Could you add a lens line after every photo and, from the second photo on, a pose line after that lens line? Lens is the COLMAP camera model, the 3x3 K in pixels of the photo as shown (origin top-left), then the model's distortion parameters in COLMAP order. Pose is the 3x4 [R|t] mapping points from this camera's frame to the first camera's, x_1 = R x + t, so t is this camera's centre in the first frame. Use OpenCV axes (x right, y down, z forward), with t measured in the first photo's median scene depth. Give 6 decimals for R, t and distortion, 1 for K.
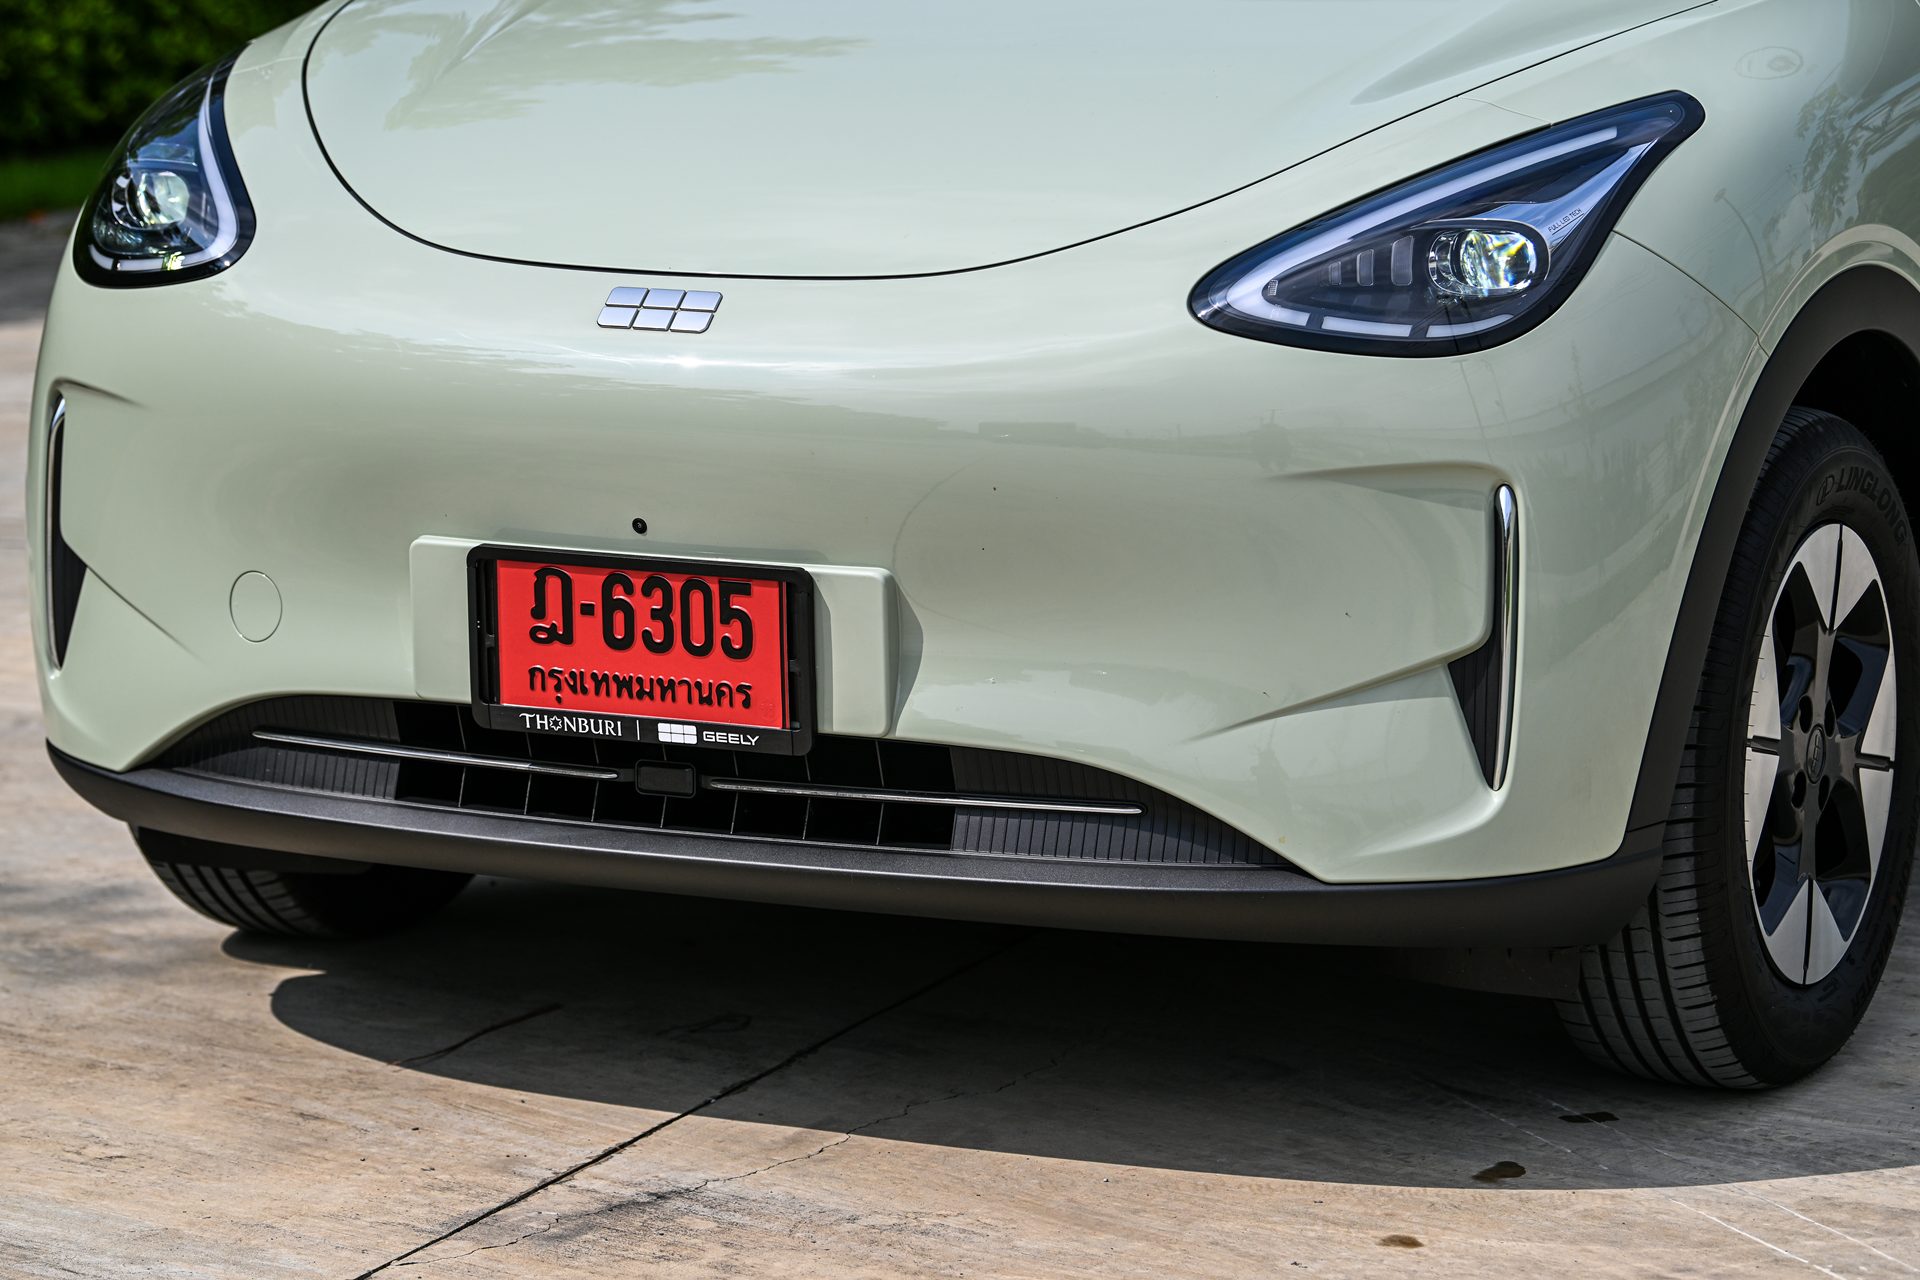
lens RADIAL K [[6694.2, 0, 960.2], [0, 6694.2, 639.0], [0, 0, 1]] dist [0.059817, 0.000000]
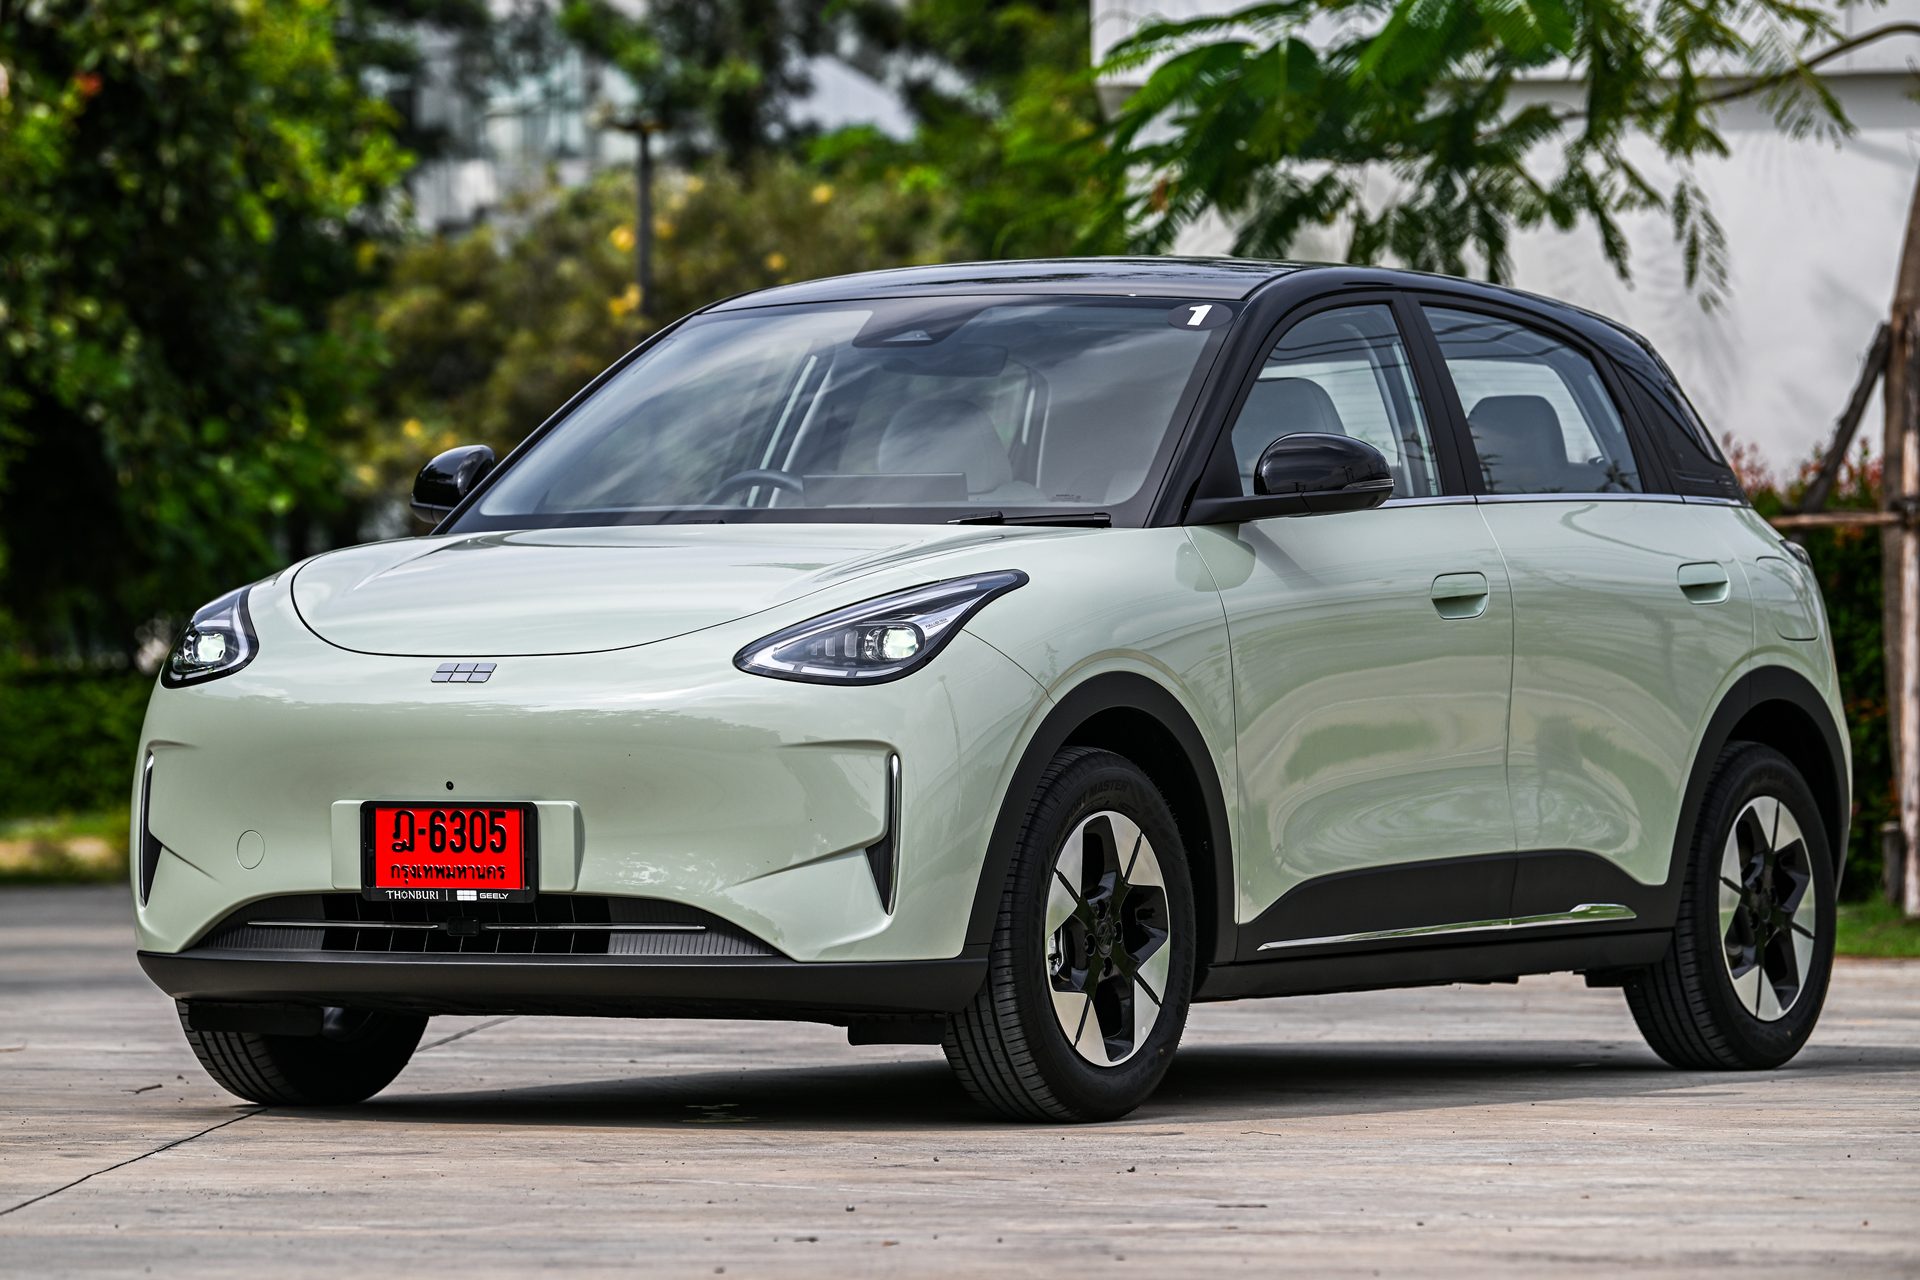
lens RADIAL K [[9328.5, 0, 956.9], [0, 9328.5, 640.8], [0, 0, 1]] dist [0.254438, 0.000000]
pose [[0.997418, 0.005532, -0.071603, 0.280604], [-0.018492, 0.983192, -0.181636, 0.415253], [0.069395, 0.182491, 0.980755, -1.560627]]
